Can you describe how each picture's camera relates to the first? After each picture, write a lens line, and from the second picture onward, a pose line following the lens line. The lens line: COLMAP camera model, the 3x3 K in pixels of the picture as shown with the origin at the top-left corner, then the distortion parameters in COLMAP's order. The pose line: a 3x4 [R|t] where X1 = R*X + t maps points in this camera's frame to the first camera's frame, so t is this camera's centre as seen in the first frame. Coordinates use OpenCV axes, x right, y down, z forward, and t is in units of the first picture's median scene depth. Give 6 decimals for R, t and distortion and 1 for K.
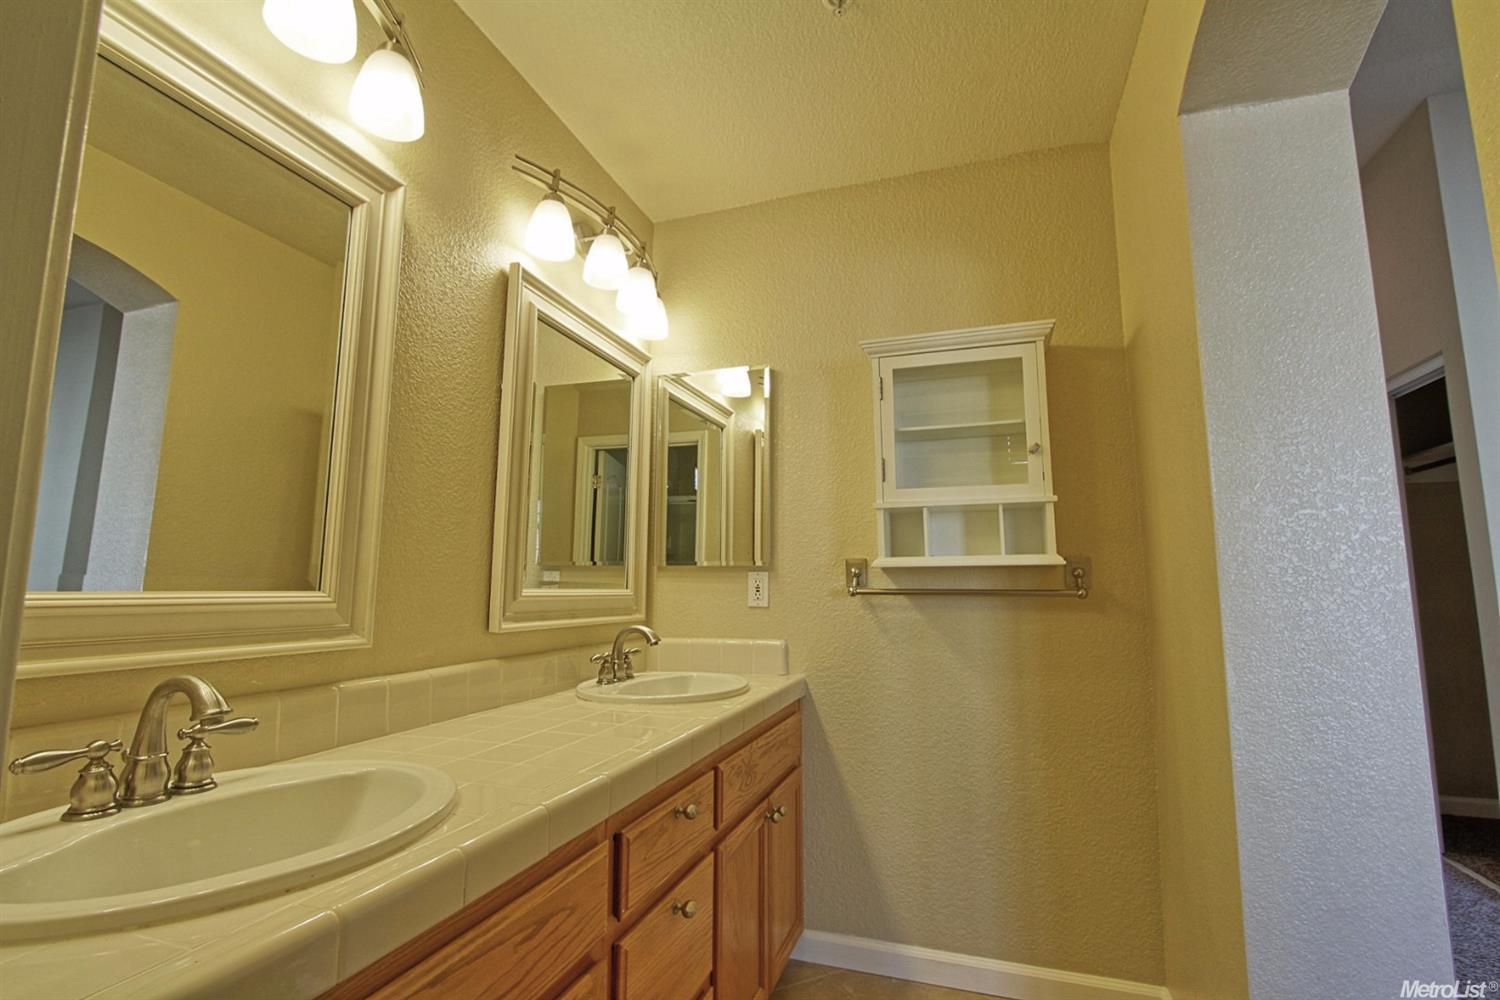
lens RADIAL K [[691.5, 0, 747.8], [0, 691.5, 499.4], [0, 0, 1]] dist [-0.003841, -0.000040]
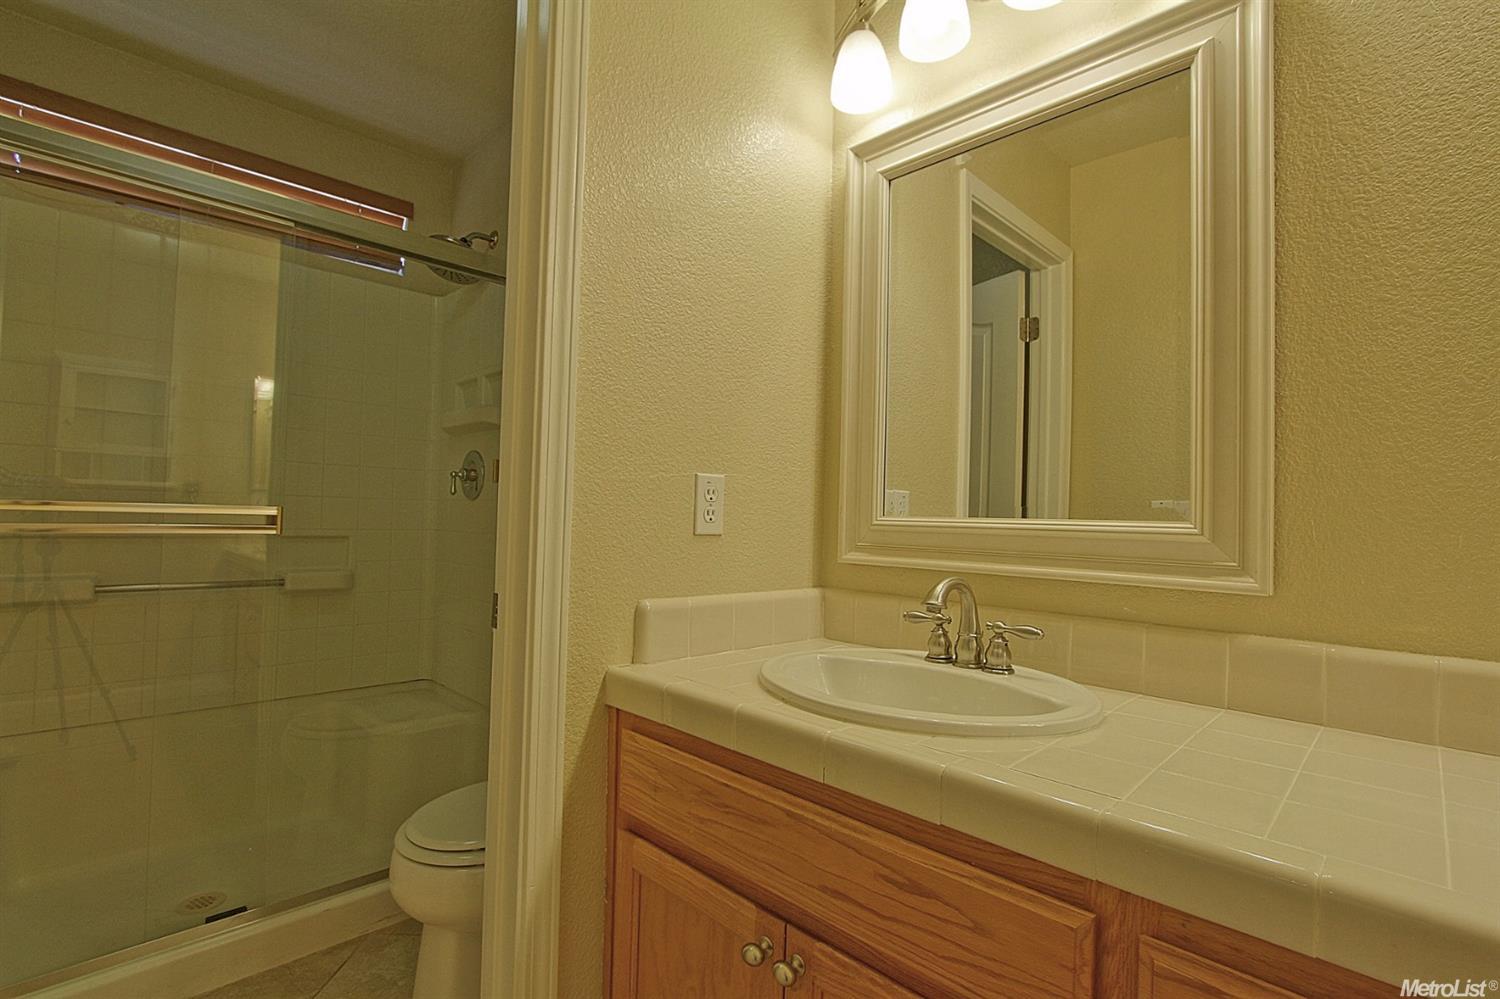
lens RADIAL K [[691.5, 0, 743.3], [0, 691.5, 496.7], [0, 0, 1]] dist [-0.003841, -0.000040]
pose [[-0.449439, -0.041438, -0.892349, 0.579351], [0.092043, 0.991459, -0.092398, 0.176838], [0.888556, -0.123662, -0.441786, 1.208013]]
